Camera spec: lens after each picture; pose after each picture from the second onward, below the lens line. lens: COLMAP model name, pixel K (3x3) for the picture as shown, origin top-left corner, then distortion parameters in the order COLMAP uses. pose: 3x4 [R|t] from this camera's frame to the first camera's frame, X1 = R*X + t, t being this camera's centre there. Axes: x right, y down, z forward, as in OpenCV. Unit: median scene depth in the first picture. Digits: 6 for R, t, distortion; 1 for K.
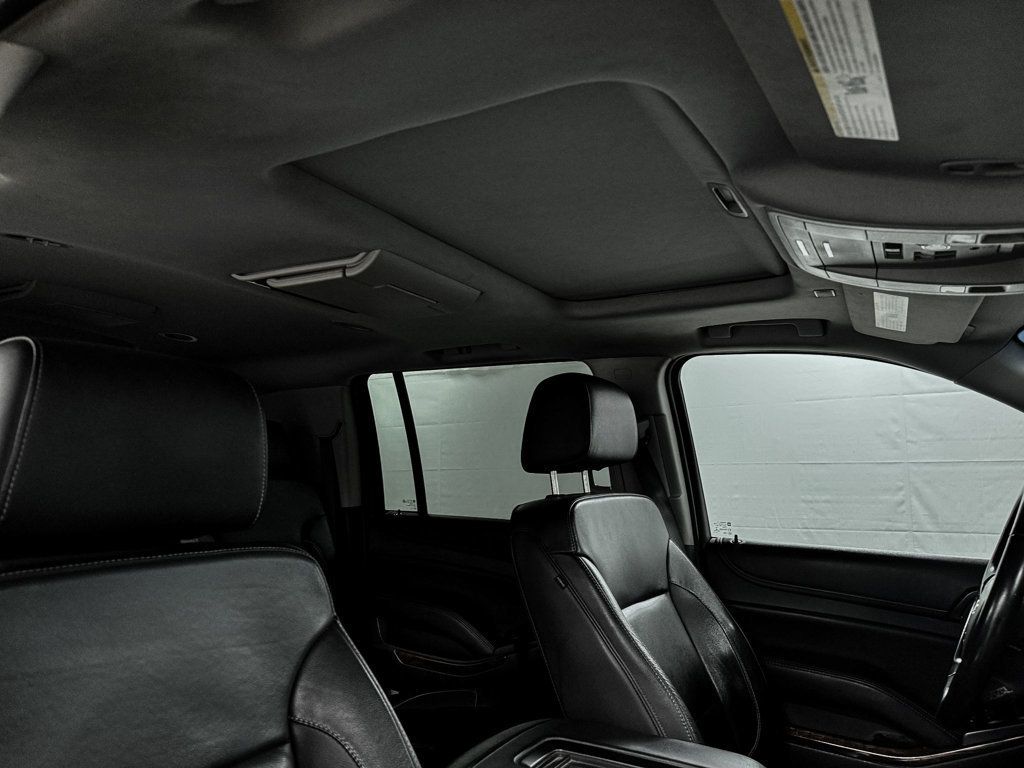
lens RADIAL K [[725.0, 0, 512.0], [0, 725.0, 384.0], [0, 0, 1]] dist [0.085001, -0.146623]
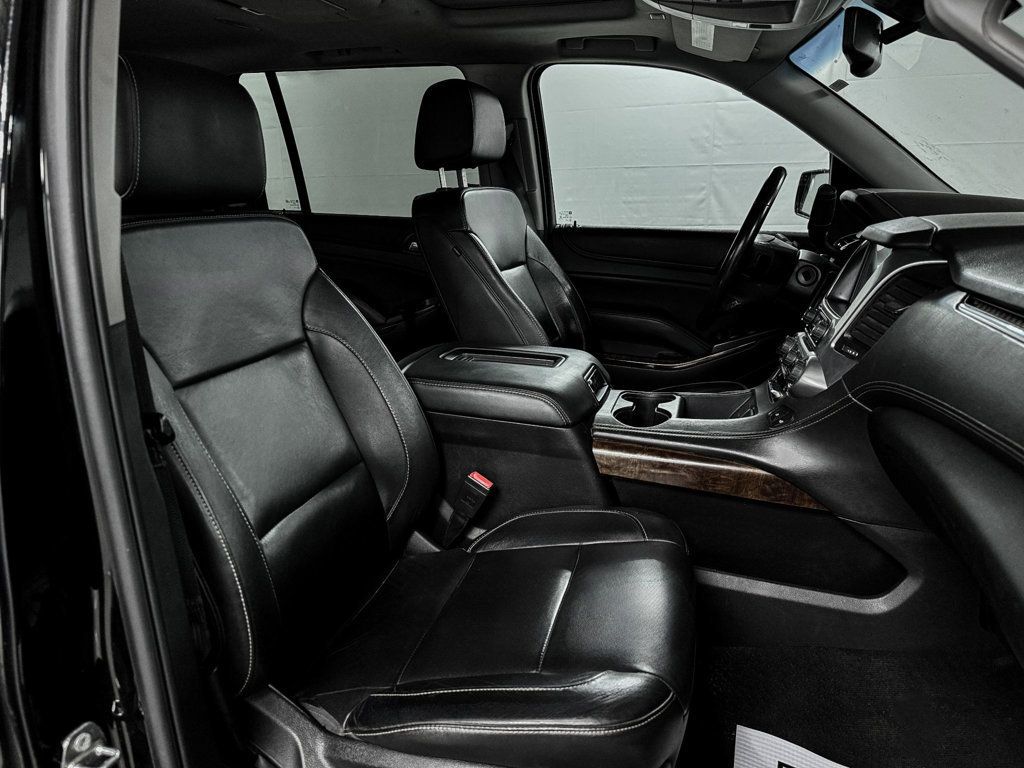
lens RADIAL K [[695.4, 0, 510.0], [0, 695.4, 408.1], [0, 0, 1]] dist [0.085126, -0.124965]
pose [[0.975857, -0.075521, 0.204940, -0.098362], [-0.017035, 0.909142, 0.416137, -0.006971], [-0.217747, -0.409581, 0.885906, -0.238785]]
